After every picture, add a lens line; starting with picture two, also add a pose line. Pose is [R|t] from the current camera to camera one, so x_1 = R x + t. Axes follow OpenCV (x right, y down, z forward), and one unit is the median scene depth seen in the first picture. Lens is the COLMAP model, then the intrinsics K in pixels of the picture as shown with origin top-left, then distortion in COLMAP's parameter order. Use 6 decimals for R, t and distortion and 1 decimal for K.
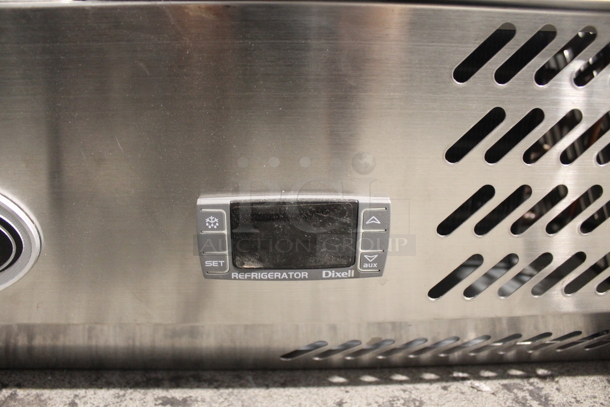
lens RADIAL K [[515.5, 0, 300.9], [0, 515.5, 204.2], [0, 0, 1]] dist [-0.163120, 0.139916]
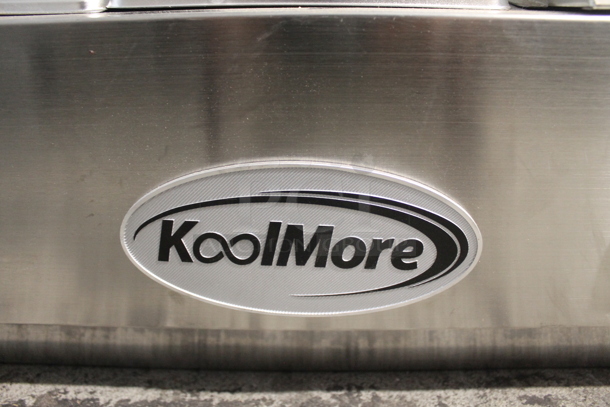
lens RADIAL K [[515.5, 0, 298.5], [0, 515.5, 198.9], [0, 0, 1]] dist [-0.163120, 0.139916]
pose [[0.998714, 0.003604, -0.050575, -0.649049], [-0.004132, 0.999938, -0.010332, -0.006581], [0.050534, 0.010527, 0.998667, -0.041048]]
